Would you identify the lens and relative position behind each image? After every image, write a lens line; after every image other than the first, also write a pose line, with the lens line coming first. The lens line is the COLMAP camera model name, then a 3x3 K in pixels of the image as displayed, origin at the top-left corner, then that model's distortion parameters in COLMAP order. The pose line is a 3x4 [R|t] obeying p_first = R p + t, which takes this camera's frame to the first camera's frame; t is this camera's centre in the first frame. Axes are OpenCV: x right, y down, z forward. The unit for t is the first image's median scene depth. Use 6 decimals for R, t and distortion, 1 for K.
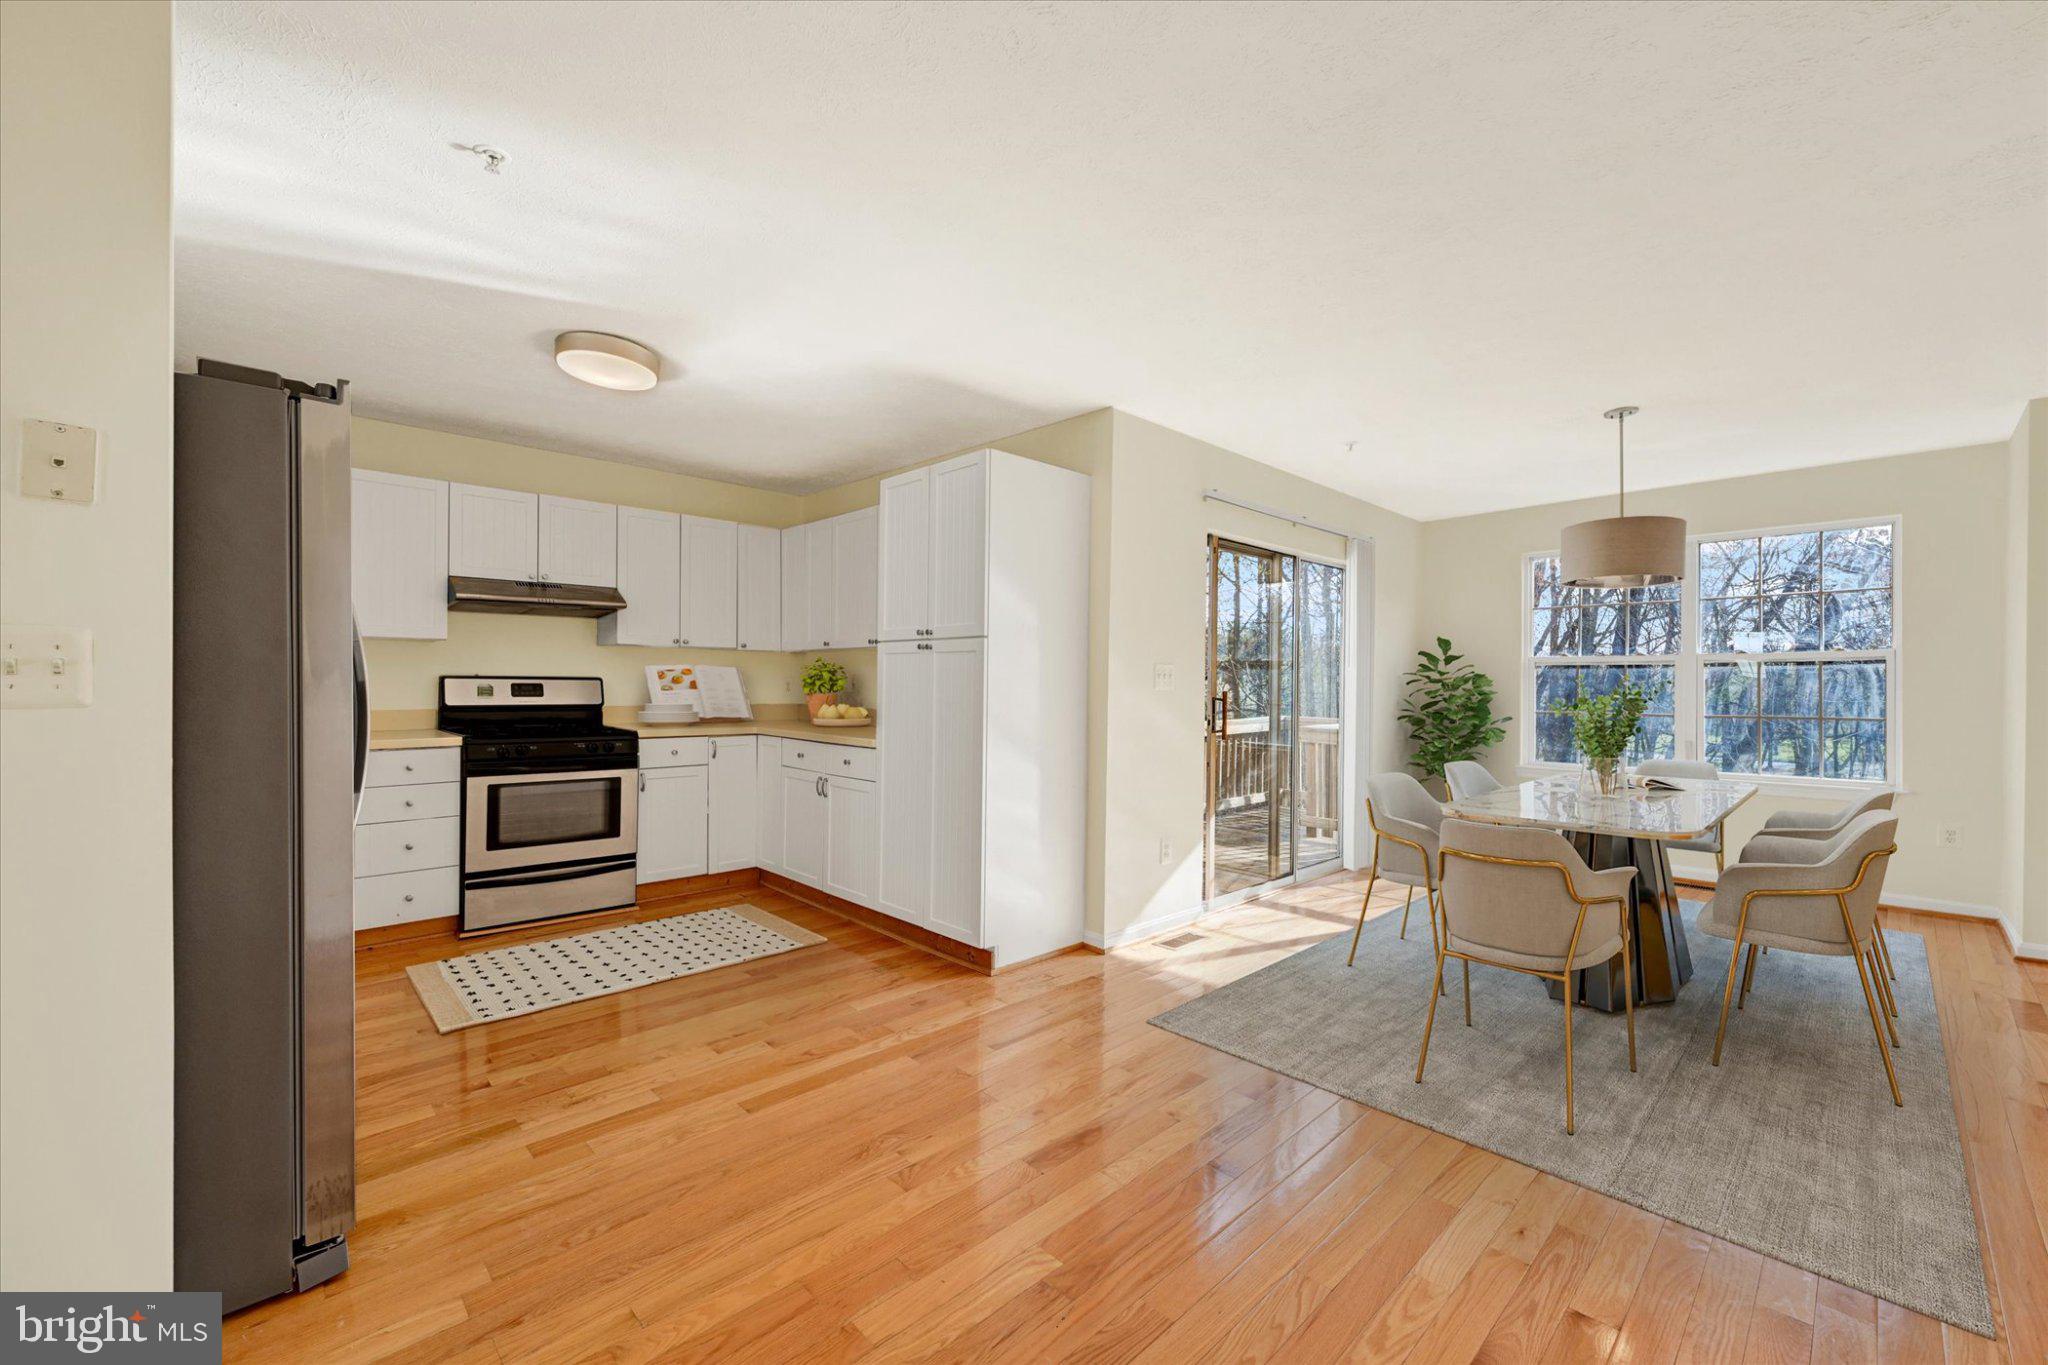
lens RADIAL K [[830.2, 0, 1024.0], [0, 830.2, 682.5], [0, 0, 1]] dist [0.000704, 0.000006]
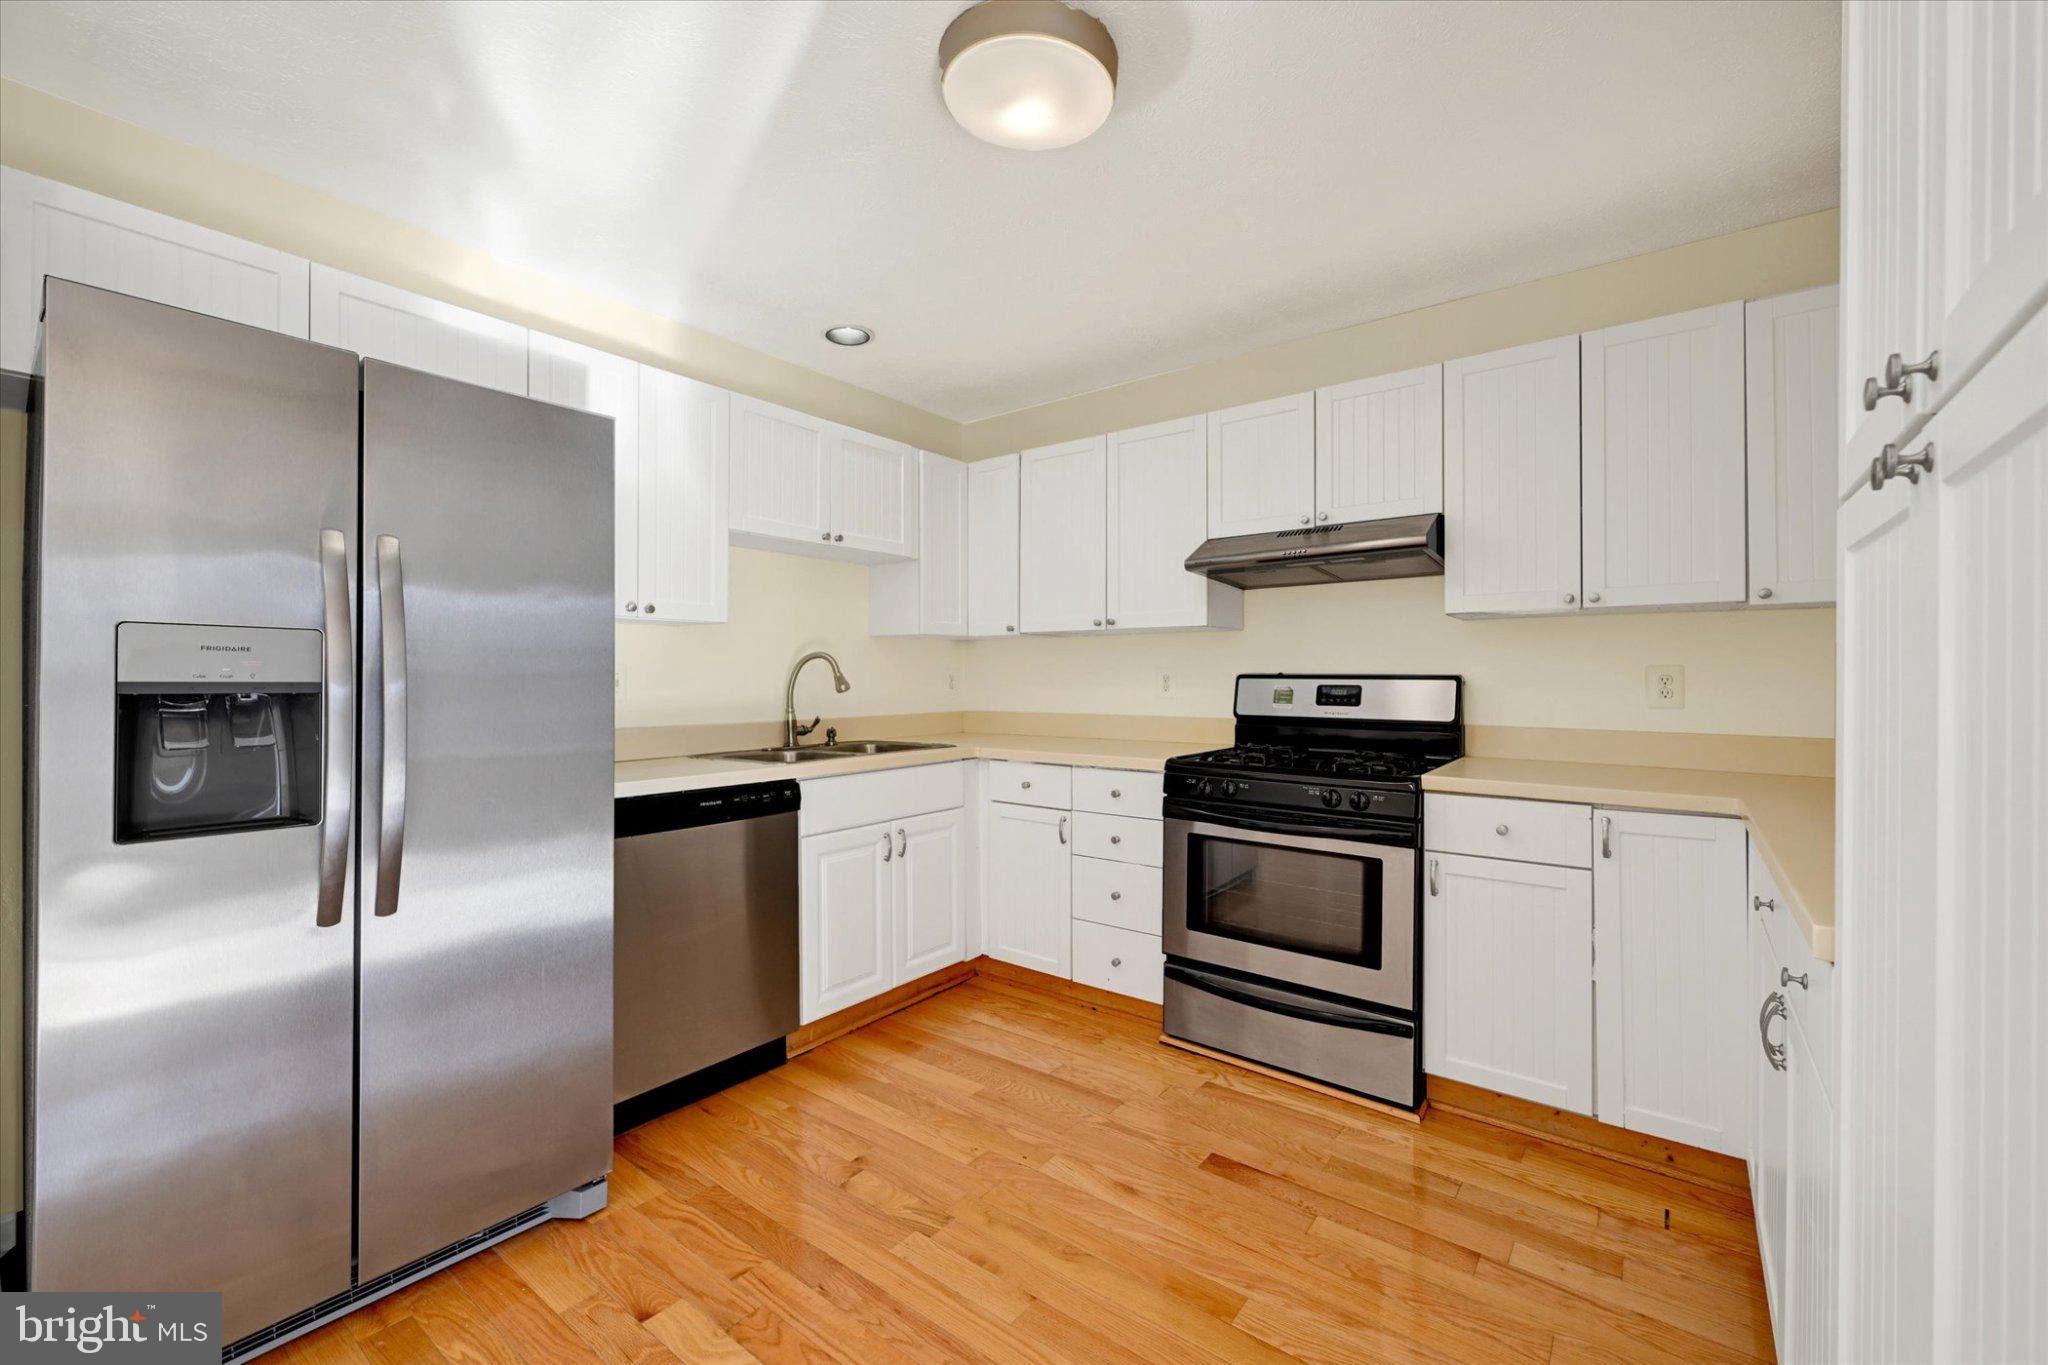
lens RADIAL K [[830.2, 0, 1024.0], [0, 830.2, 682.5], [0, 0, 1]] dist [0.000704, 0.000006]
pose [[0.138148, -0.001299, -0.990411, 0.014901], [-0.000687, 0.999999, -0.001407, -0.000344], [0.990411, 0.000874, 0.138147, 0.685204]]
